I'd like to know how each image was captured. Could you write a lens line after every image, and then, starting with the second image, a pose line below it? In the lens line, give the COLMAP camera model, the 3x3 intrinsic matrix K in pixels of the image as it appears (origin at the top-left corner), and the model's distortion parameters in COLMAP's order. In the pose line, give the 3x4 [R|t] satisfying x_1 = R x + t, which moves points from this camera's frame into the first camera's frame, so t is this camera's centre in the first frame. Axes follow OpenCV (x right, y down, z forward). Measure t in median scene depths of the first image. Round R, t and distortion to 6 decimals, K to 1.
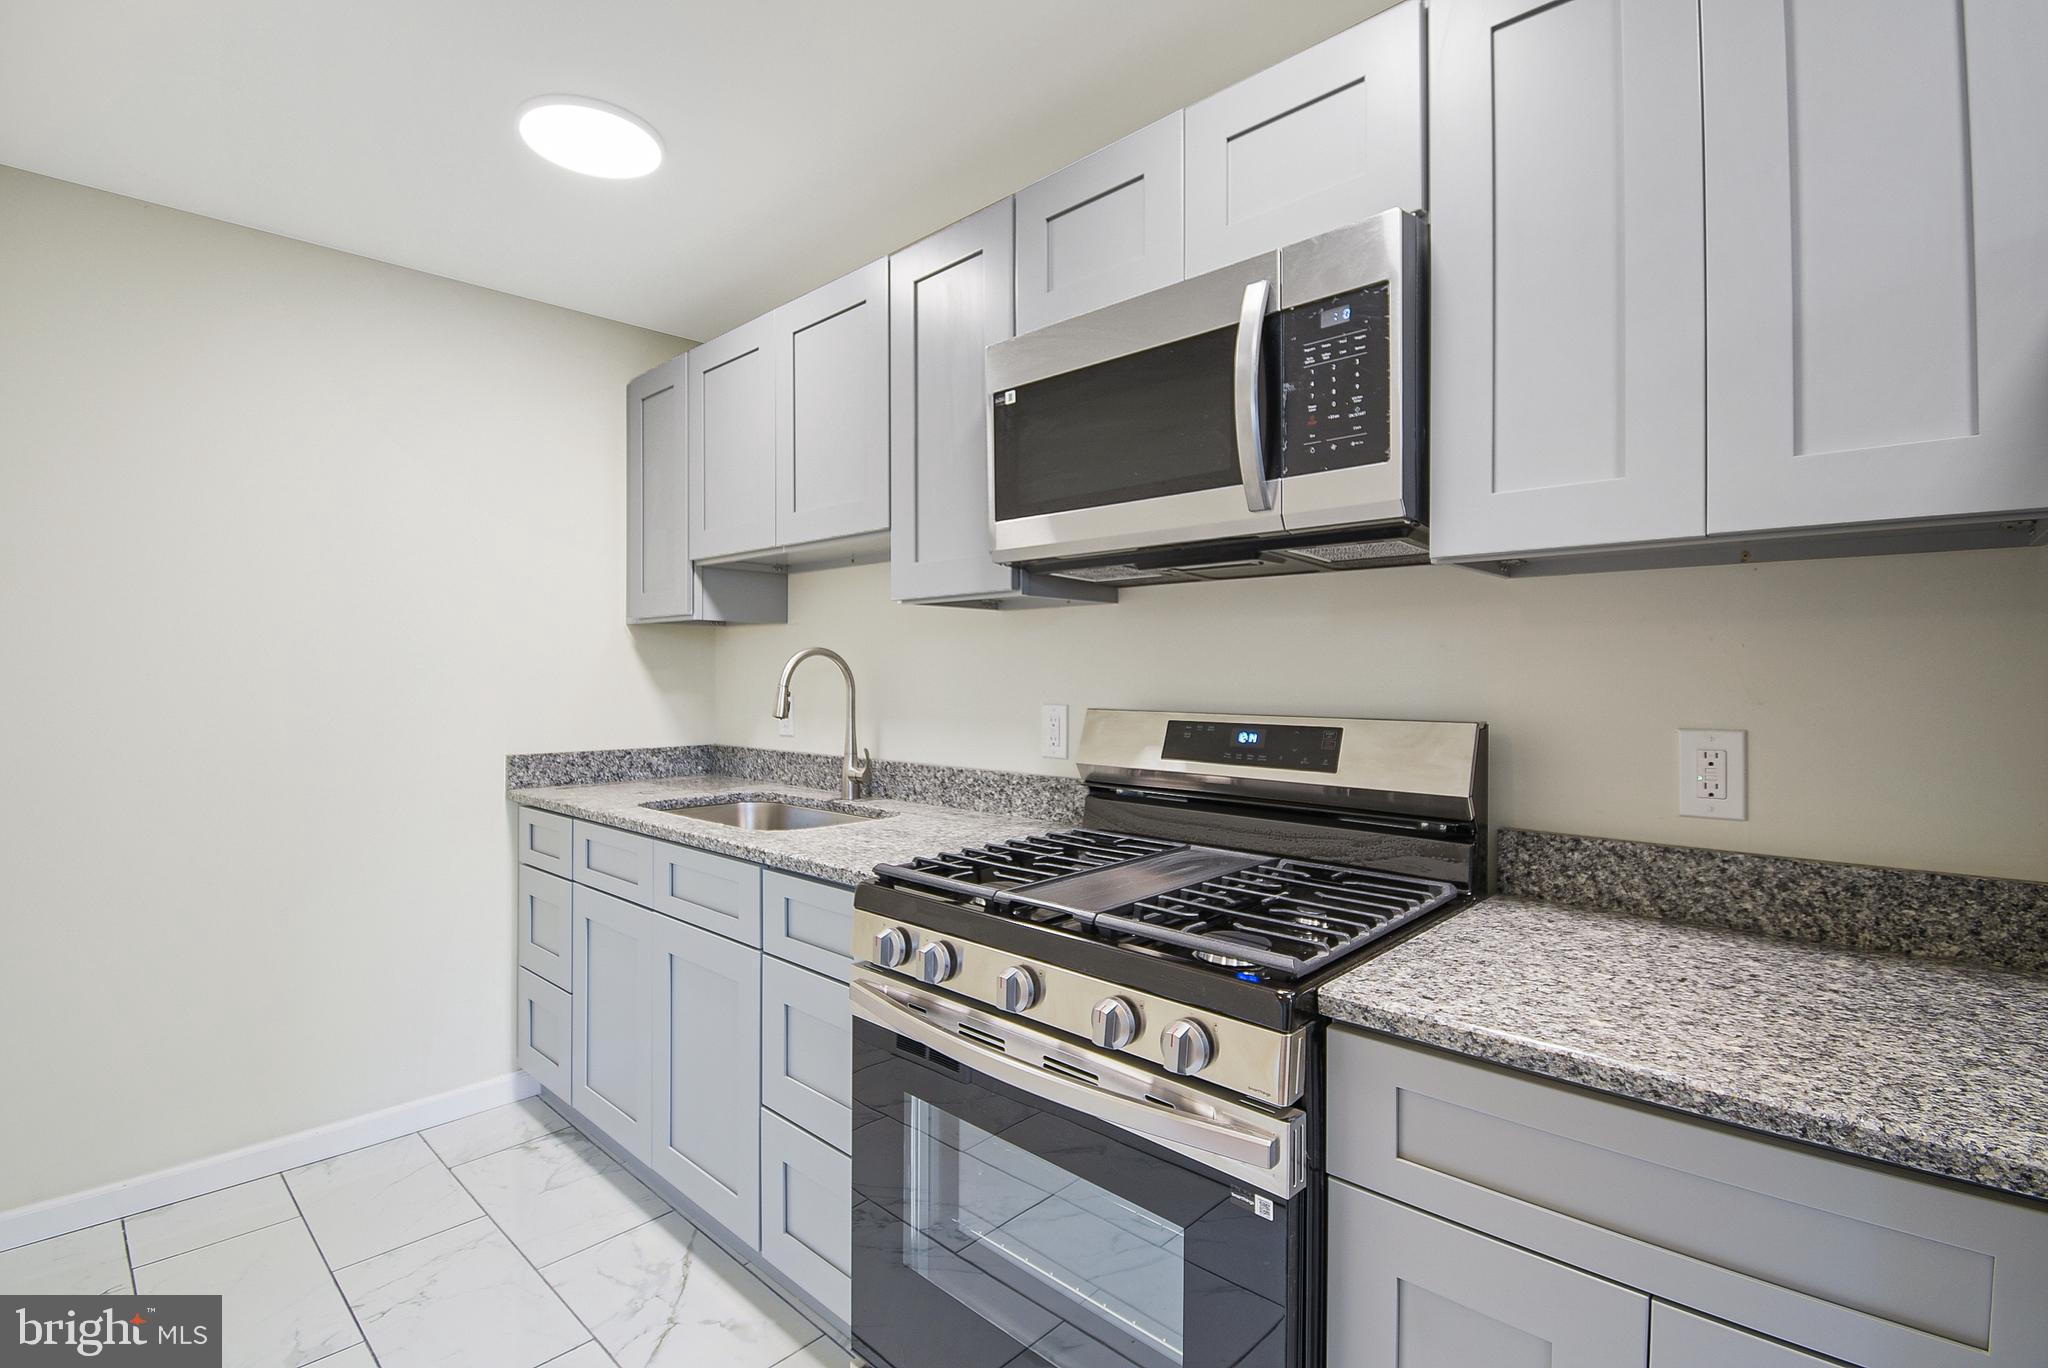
lens RADIAL K [[942.9, 0, 1018.2], [0, 942.9, 664.6], [0, 0, 1]] dist [-0.036799, -0.004109]
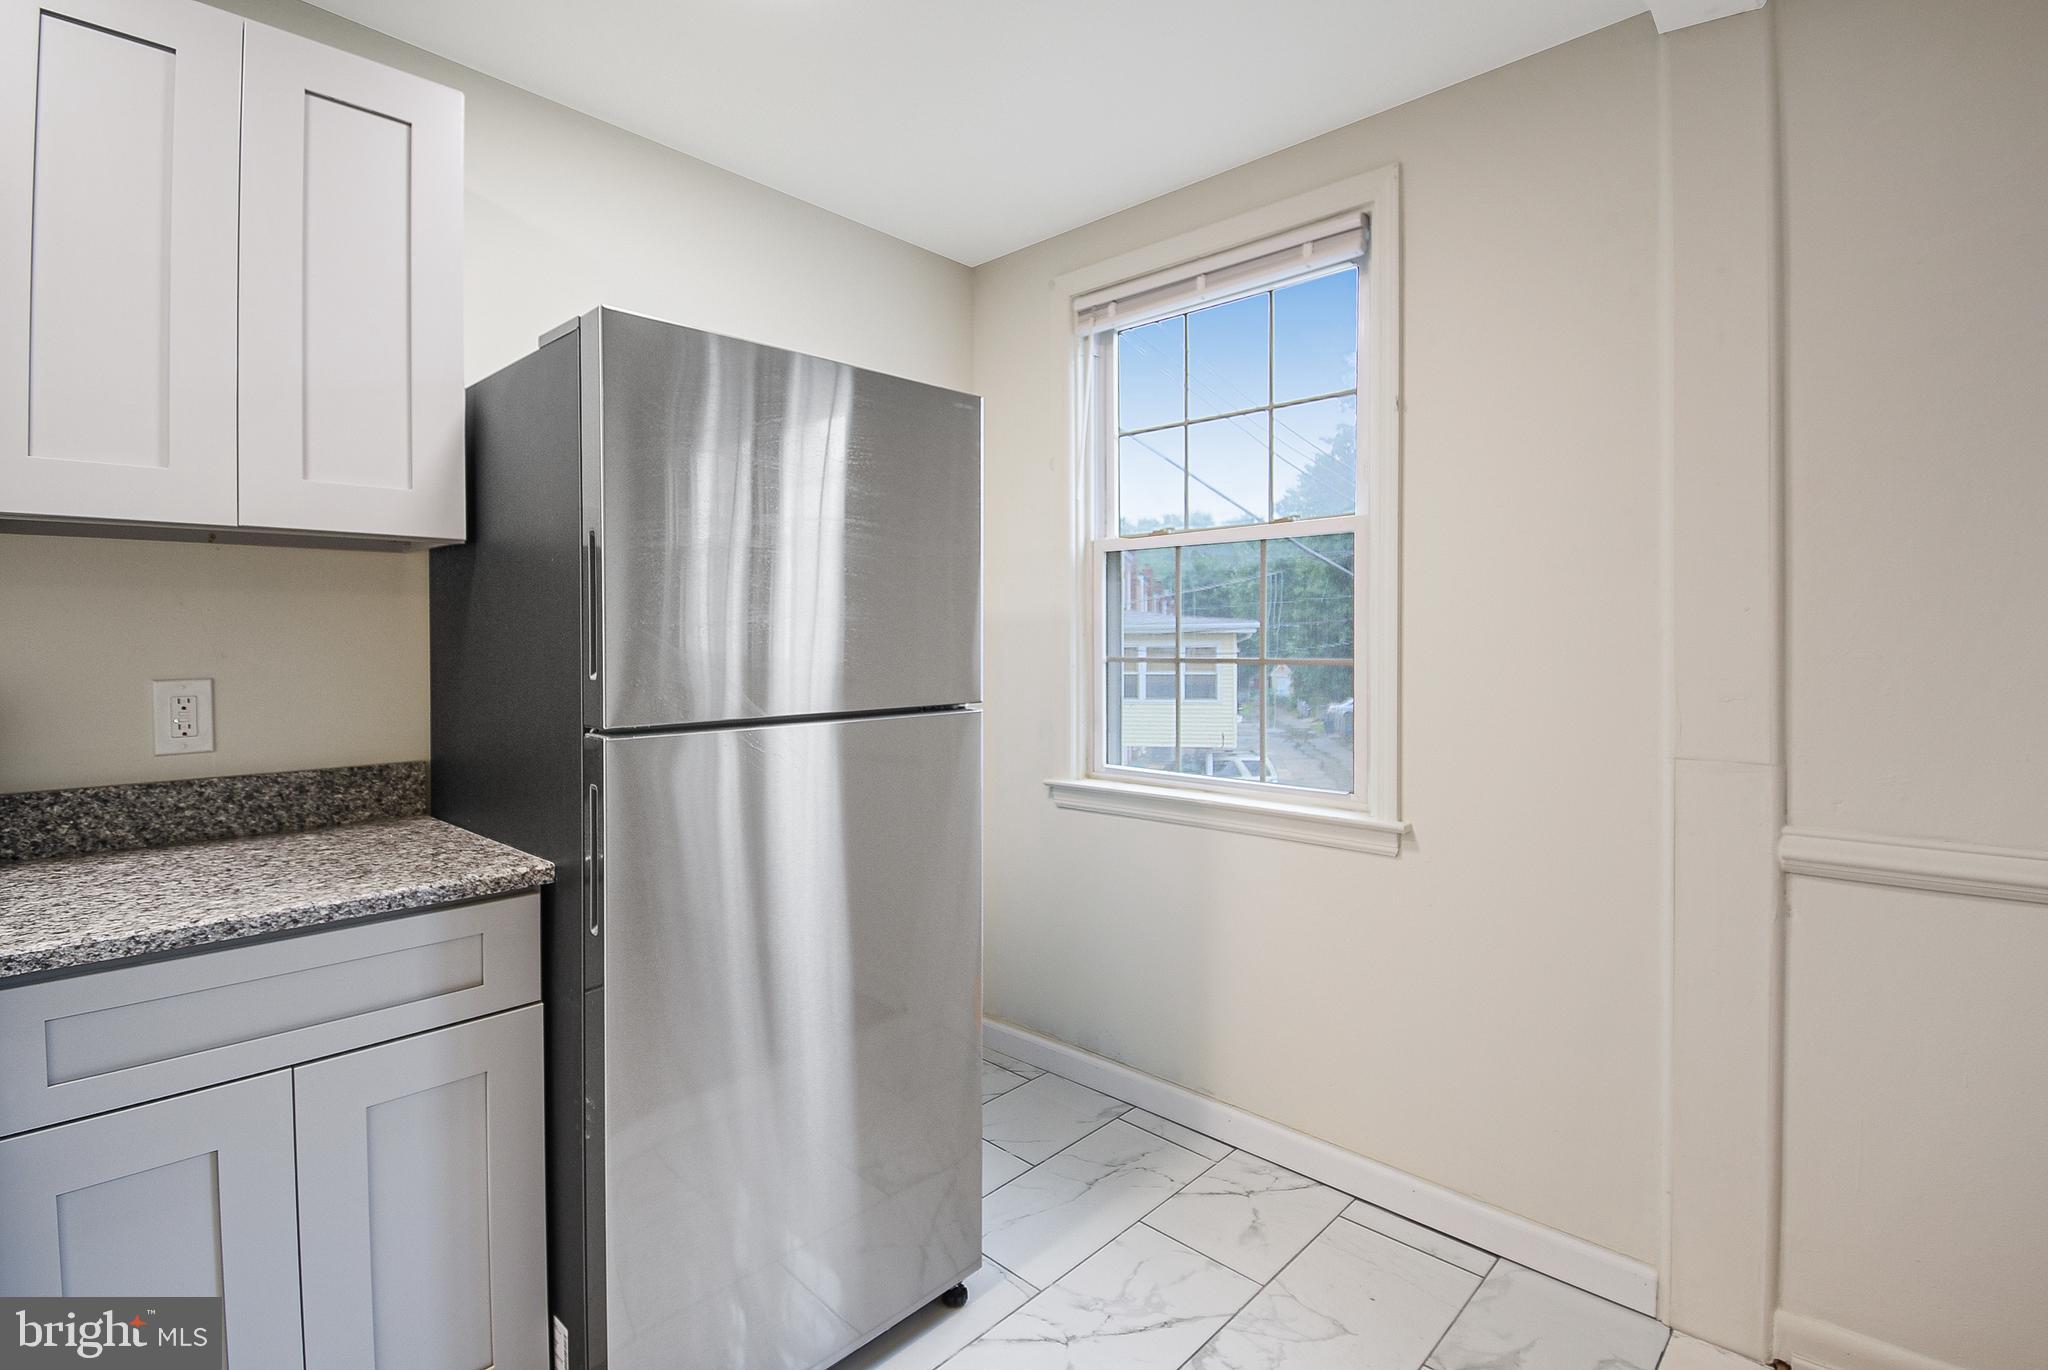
lens RADIAL K [[942.9, 0, 1023.8], [0, 942.9, 641.1], [0, 0, 1]] dist [-0.036799, -0.004109]
pose [[-0.002823, -0.015442, 0.999877, -0.451574], [-0.004909, 0.999869, 0.015428, -0.003789], [-0.999984, -0.004865, -0.002899, -0.091845]]
